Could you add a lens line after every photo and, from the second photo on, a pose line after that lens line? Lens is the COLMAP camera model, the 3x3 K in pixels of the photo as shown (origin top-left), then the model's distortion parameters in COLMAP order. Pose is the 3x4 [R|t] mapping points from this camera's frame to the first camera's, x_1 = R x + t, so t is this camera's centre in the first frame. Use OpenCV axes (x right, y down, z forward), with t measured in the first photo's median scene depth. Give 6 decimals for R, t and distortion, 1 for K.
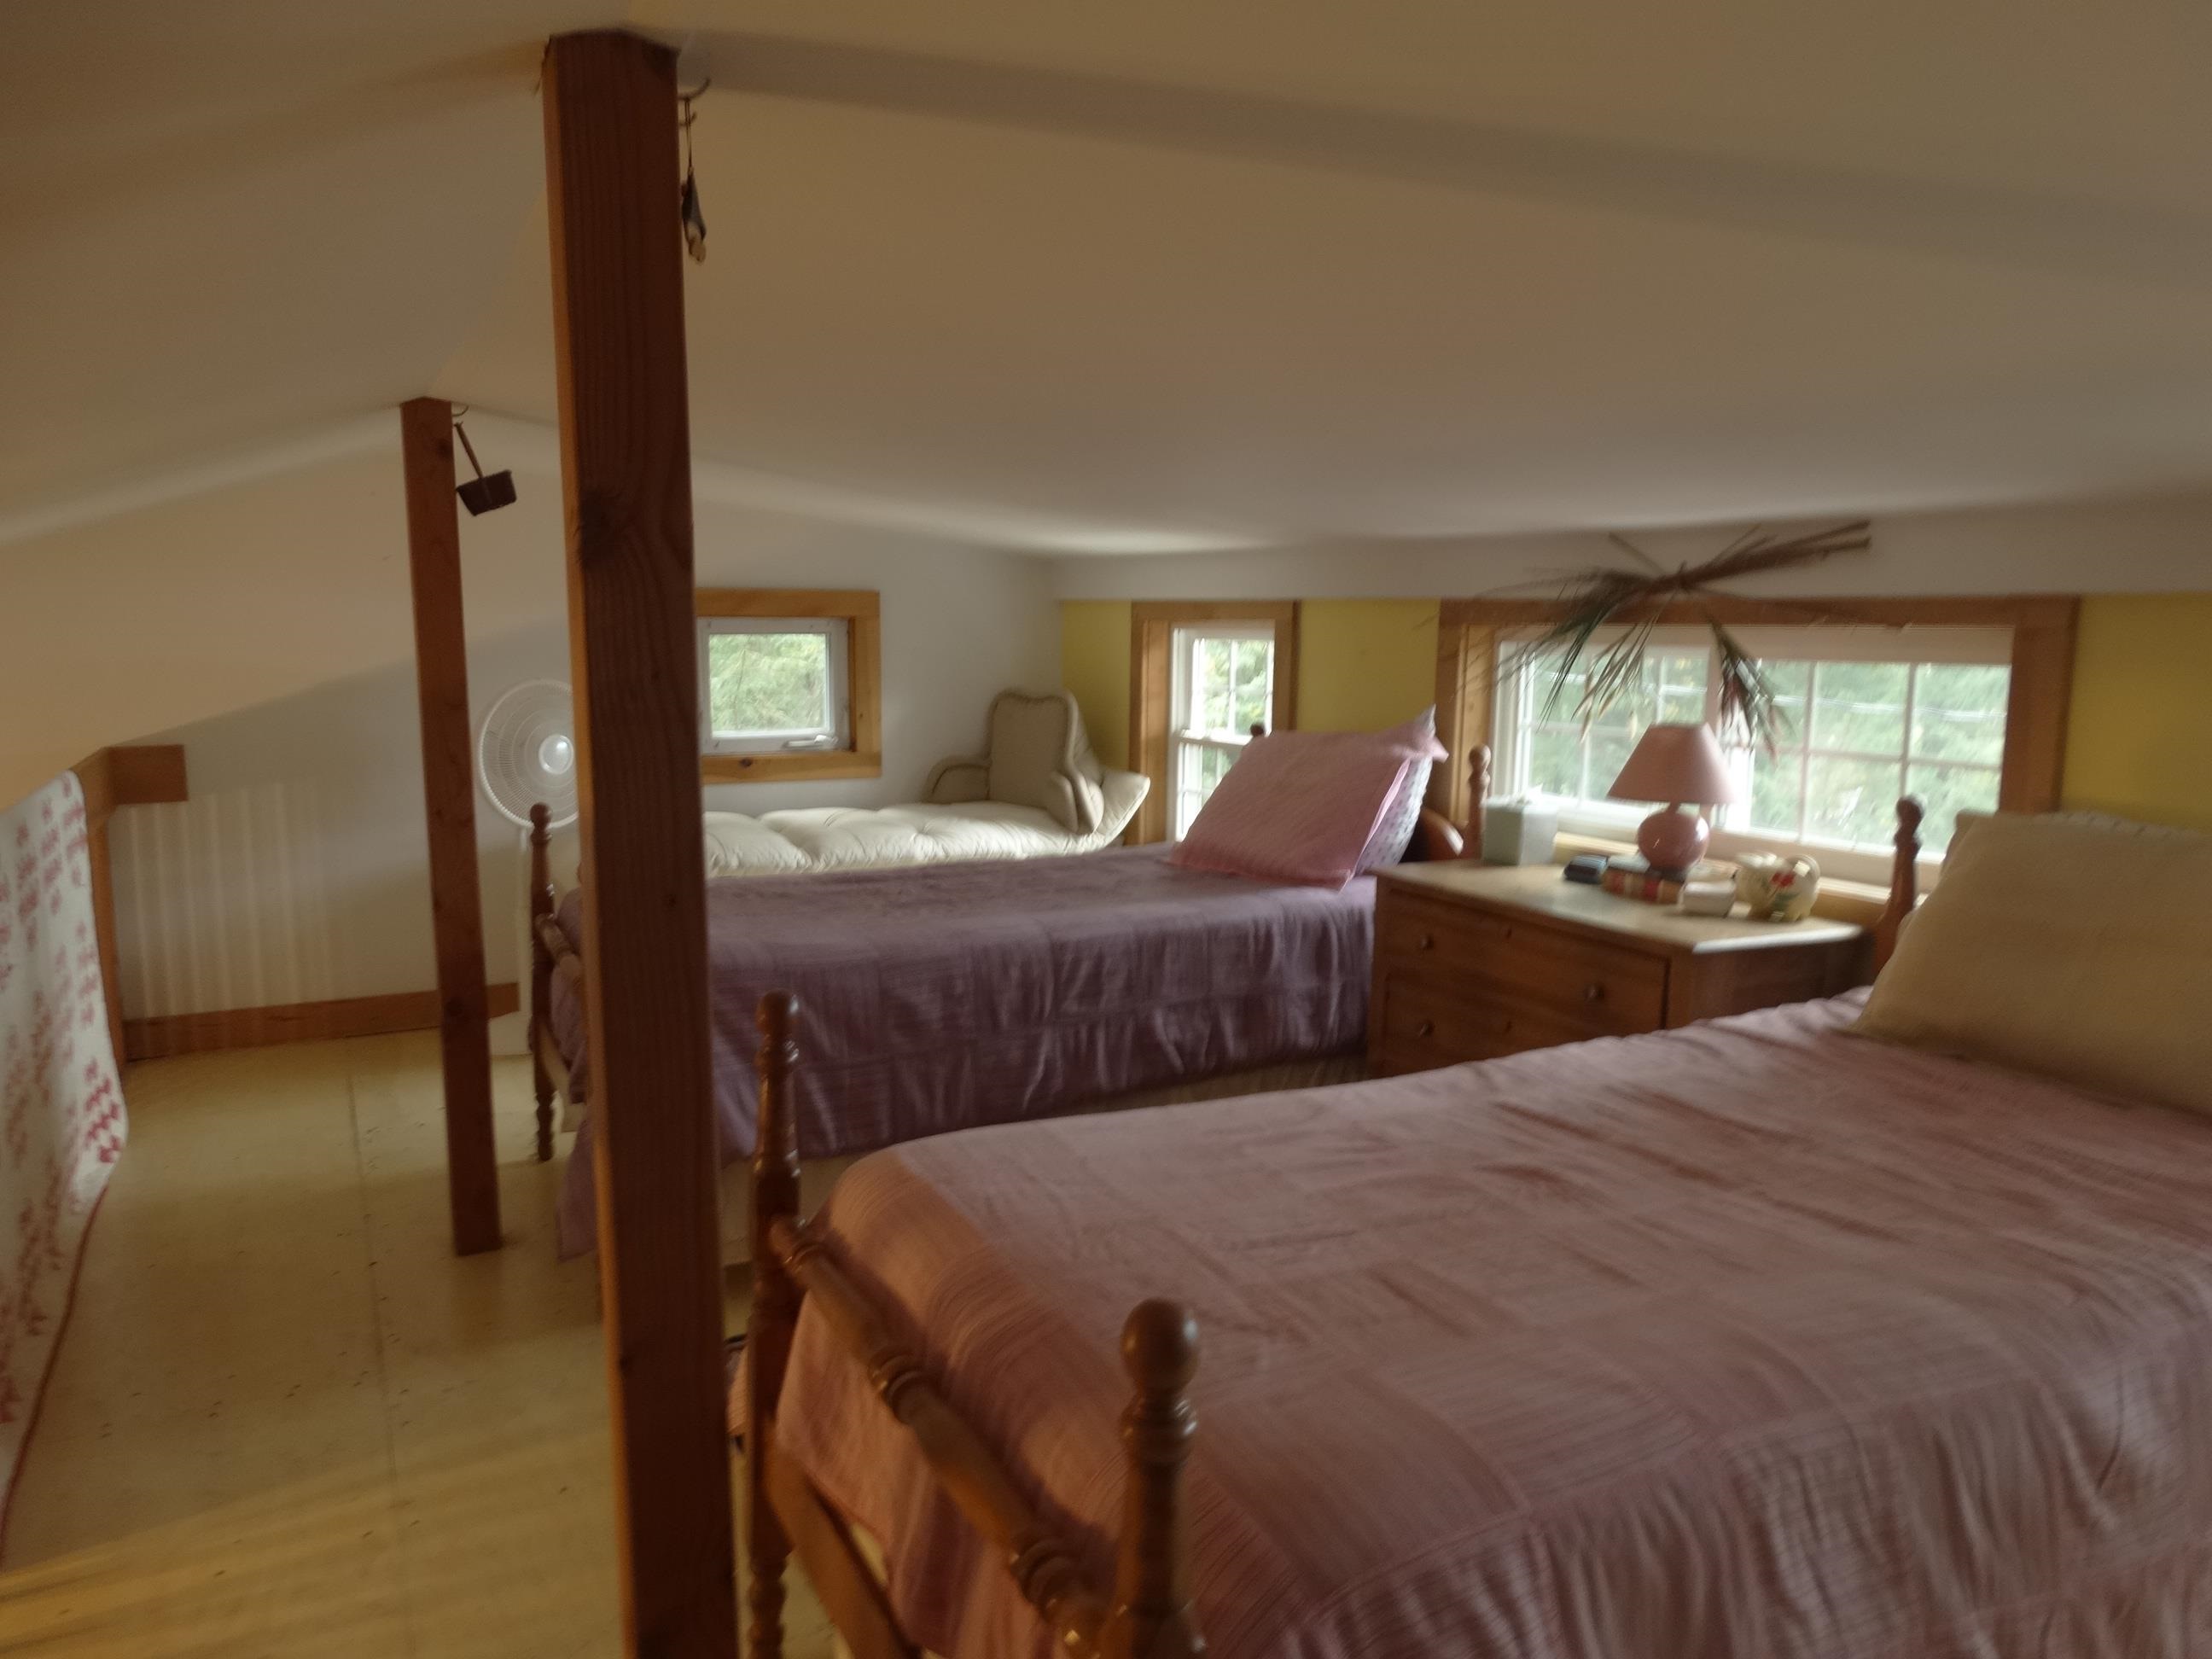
lens RADIAL K [[1560.8, 0, 1105.4], [0, 1560.8, 827.8], [0, 0, 1]] dist [-0.019334, 0.004182]
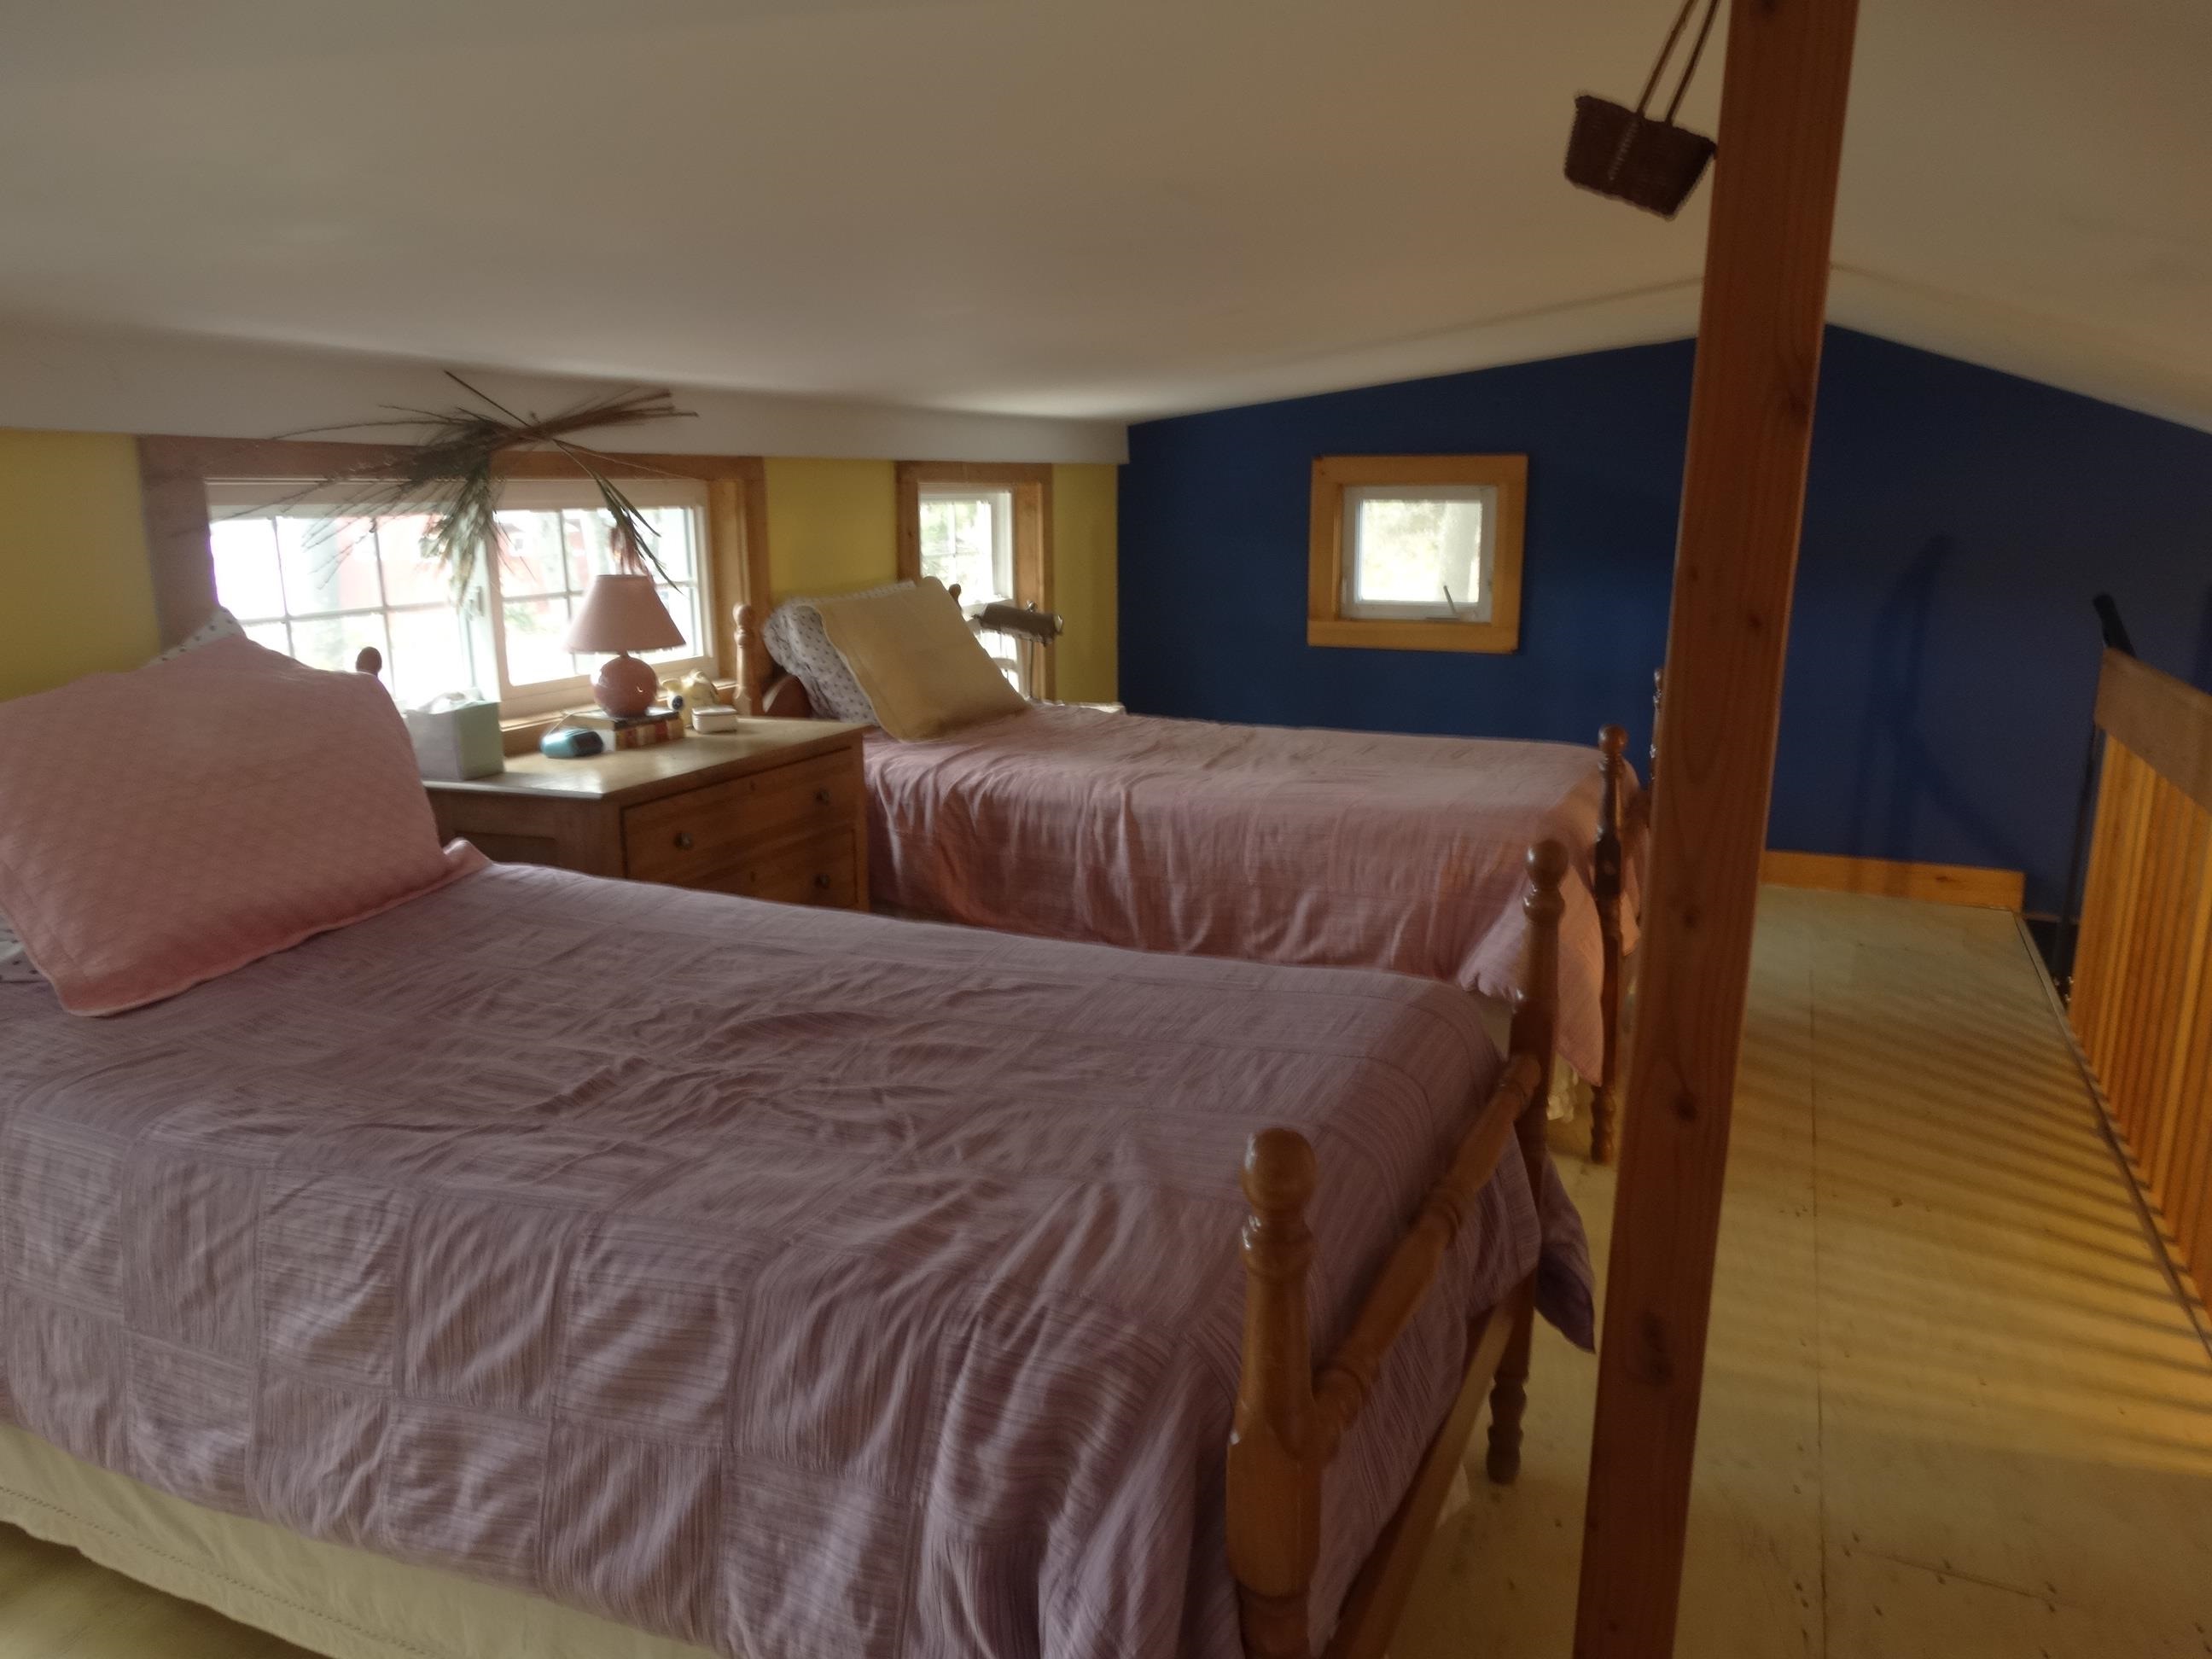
lens RADIAL K [[1560.8, 0, 1104.9], [0, 1560.8, 834.0], [0, 0, 1]] dist [-0.019334, 0.004182]
pose [[-0.628343, -0.180209, 0.756776, -0.542876], [0.094888, 0.947782, 0.304477, -0.156021], [-0.772128, 0.263125, -0.578432, 1.157651]]
